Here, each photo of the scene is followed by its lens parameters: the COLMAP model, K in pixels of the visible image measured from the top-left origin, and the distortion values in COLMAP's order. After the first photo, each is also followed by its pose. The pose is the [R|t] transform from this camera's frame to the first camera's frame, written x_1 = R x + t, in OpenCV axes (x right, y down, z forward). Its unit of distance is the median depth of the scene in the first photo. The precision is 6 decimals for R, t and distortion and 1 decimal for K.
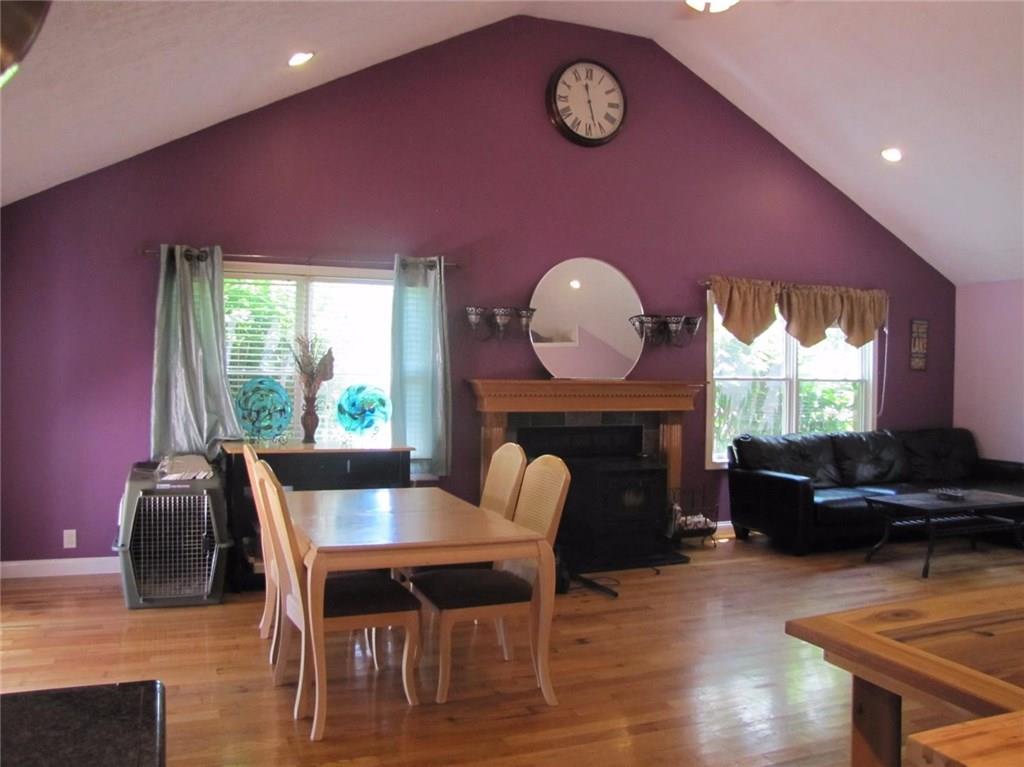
lens RADIAL K [[864.0, 0, 507.7], [0, 864.0, 375.8], [0, 0, 1]] dist [-0.189484, 0.180865]
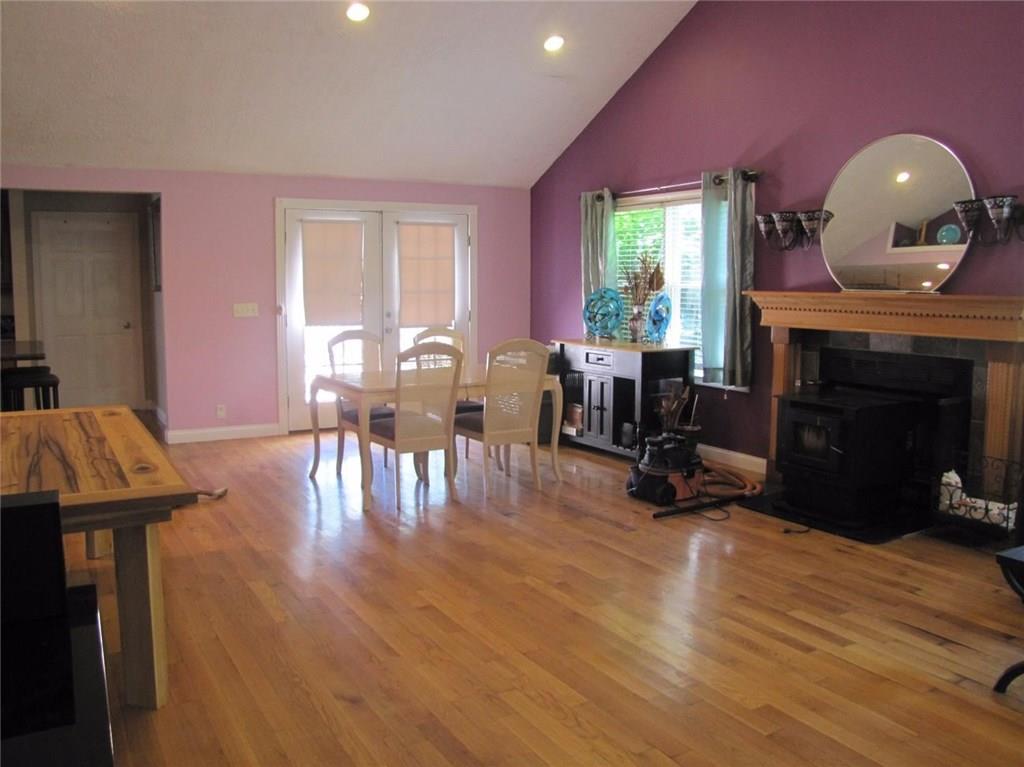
lens RADIAL K [[864.0, 0, 507.7], [0, 864.0, 375.8], [0, 0, 1]] dist [-0.189484, 0.180865]
pose [[0.148421, 0.092315, -0.984606, 0.789129], [-0.012936, 0.995729, 0.091408, 0.013480], [0.988840, -0.000830, 0.148981, 0.528359]]
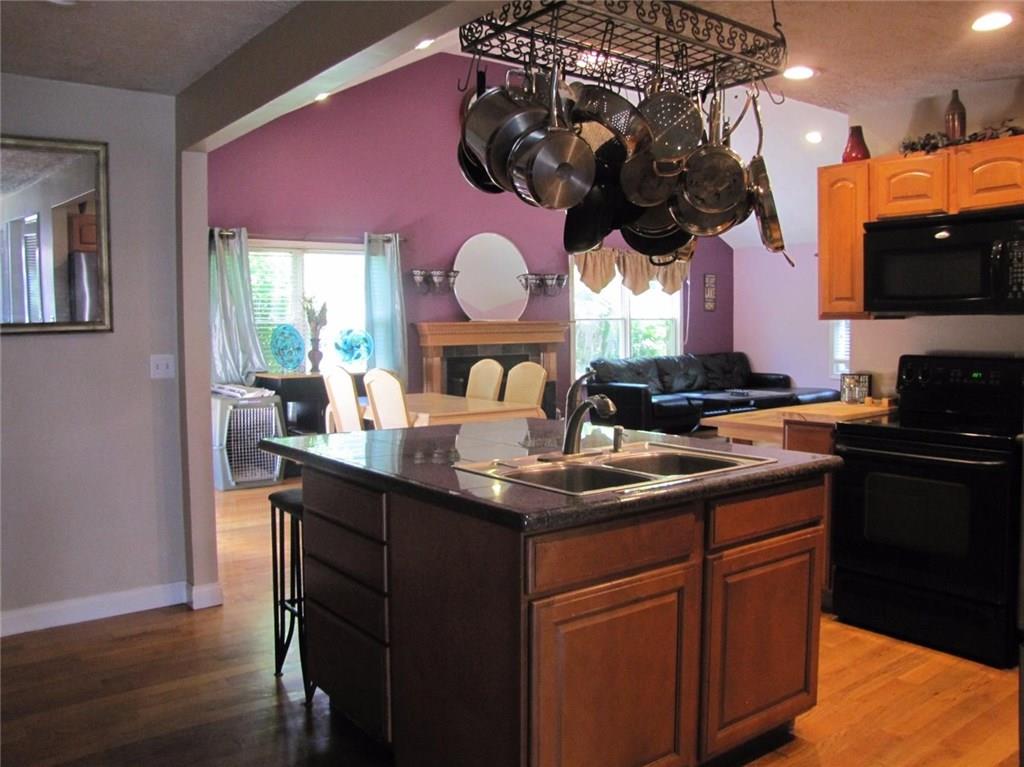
lens RADIAL K [[864.0, 0, 507.7], [0, 864.0, 375.8], [0, 0, 1]] dist [-0.189484, 0.180865]
pose [[0.964854, -0.041490, 0.259490, -0.241726], [0.027352, 0.997950, 0.057860, 0.011669], [-0.261358, -0.048729, 0.964011, -0.337010]]
